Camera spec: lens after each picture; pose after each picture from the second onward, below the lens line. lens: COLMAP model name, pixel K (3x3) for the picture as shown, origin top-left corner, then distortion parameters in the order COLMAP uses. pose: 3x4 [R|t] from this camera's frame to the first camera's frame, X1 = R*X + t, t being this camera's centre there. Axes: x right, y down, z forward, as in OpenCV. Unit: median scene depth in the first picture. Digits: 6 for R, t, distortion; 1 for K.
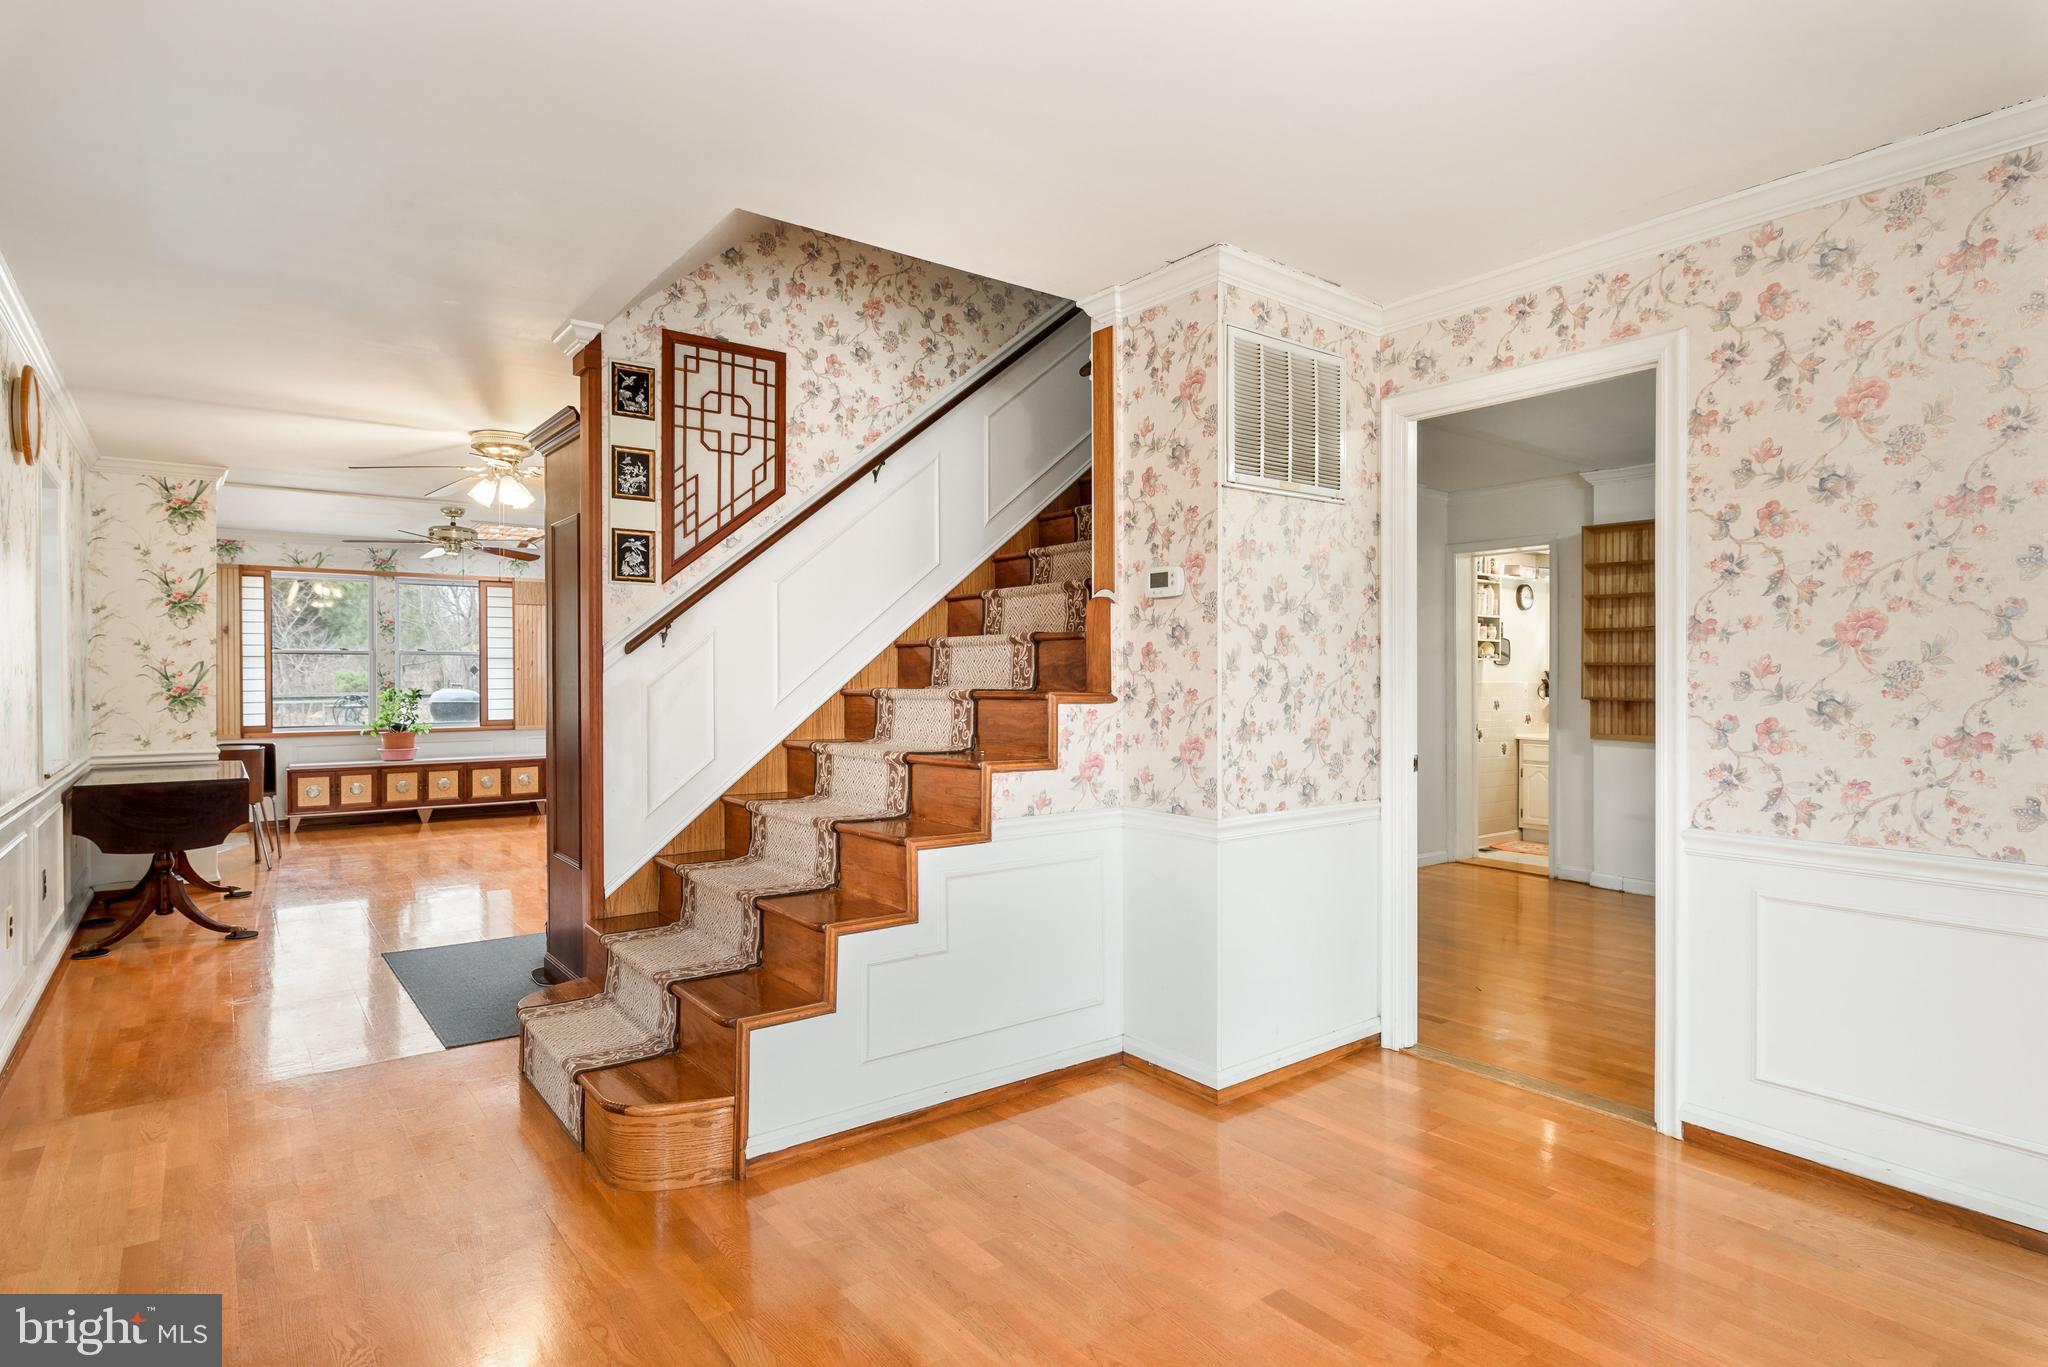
lens RADIAL K [[1095.0, 0, 1020.1], [0, 1095.0, 678.8], [0, 0, 1]] dist [0.002185, 0.000025]
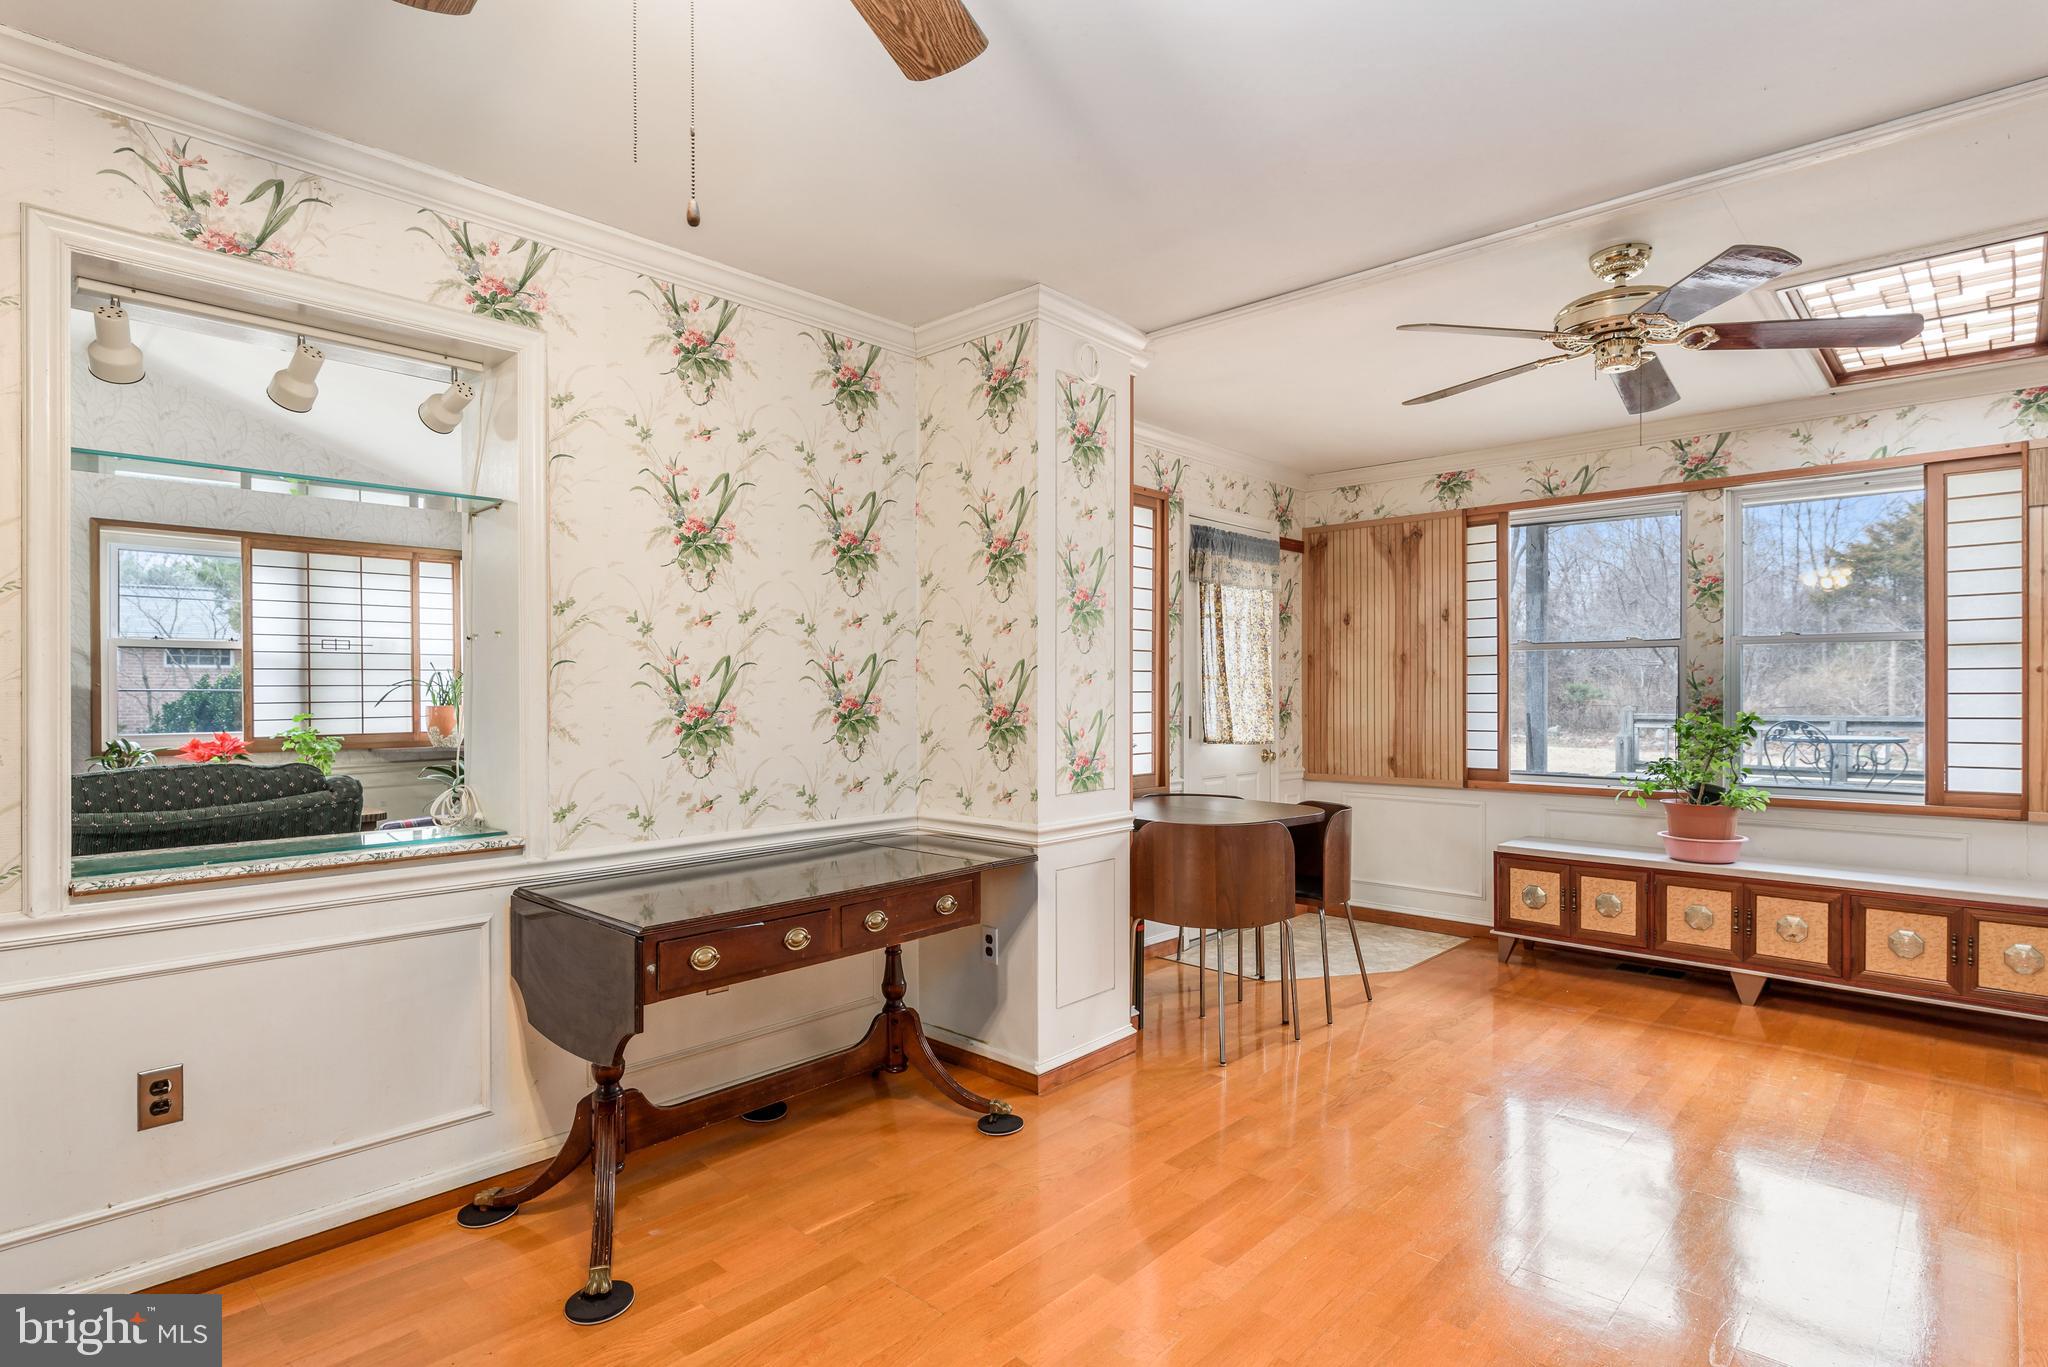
lens RADIAL K [[1020.4, 0, 1013.4], [0, 1020.4, 702.5], [0, 0, 1]] dist [-0.014736, -0.000098]
pose [[0.162030, 0.013019, -0.986700, -0.173390], [-0.001968, 0.999915, 0.012870, -0.000762], [0.986784, -0.000143, 0.162042, 0.627708]]
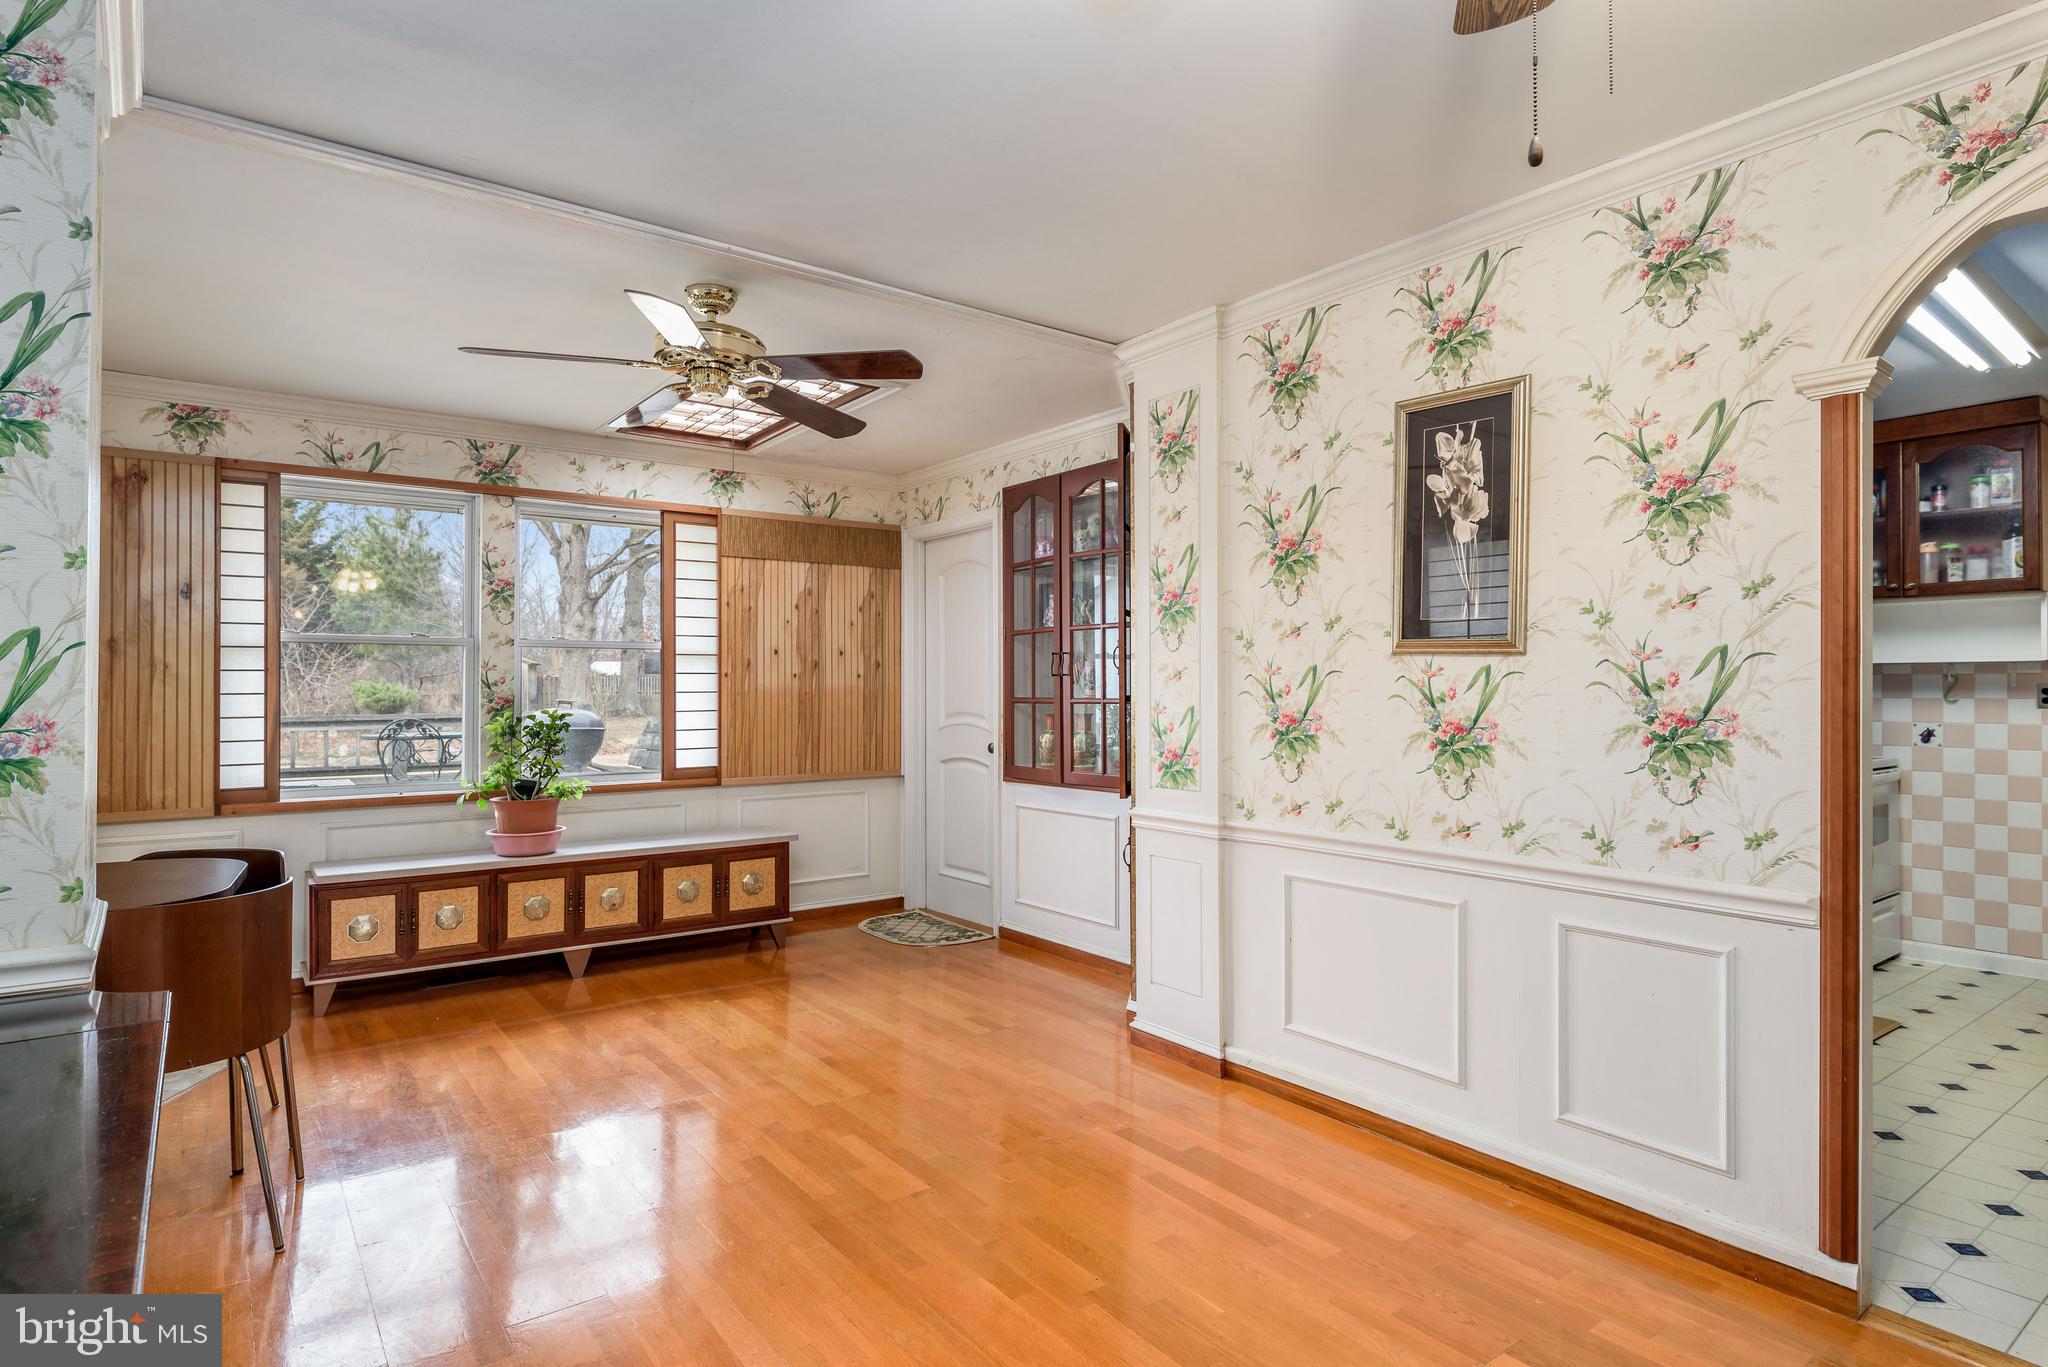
lens RADIAL K [[1095.0, 0, 1020.6], [0, 1095.0, 675.9], [0, 0, 1]] dist [0.002185, 0.000025]
pose [[0.999992, 0.003123, -0.002303, -0.339280], [-0.003151, 0.999924, -0.011937, -0.002318], [0.002266, 0.011944, 0.999926, 0.494812]]
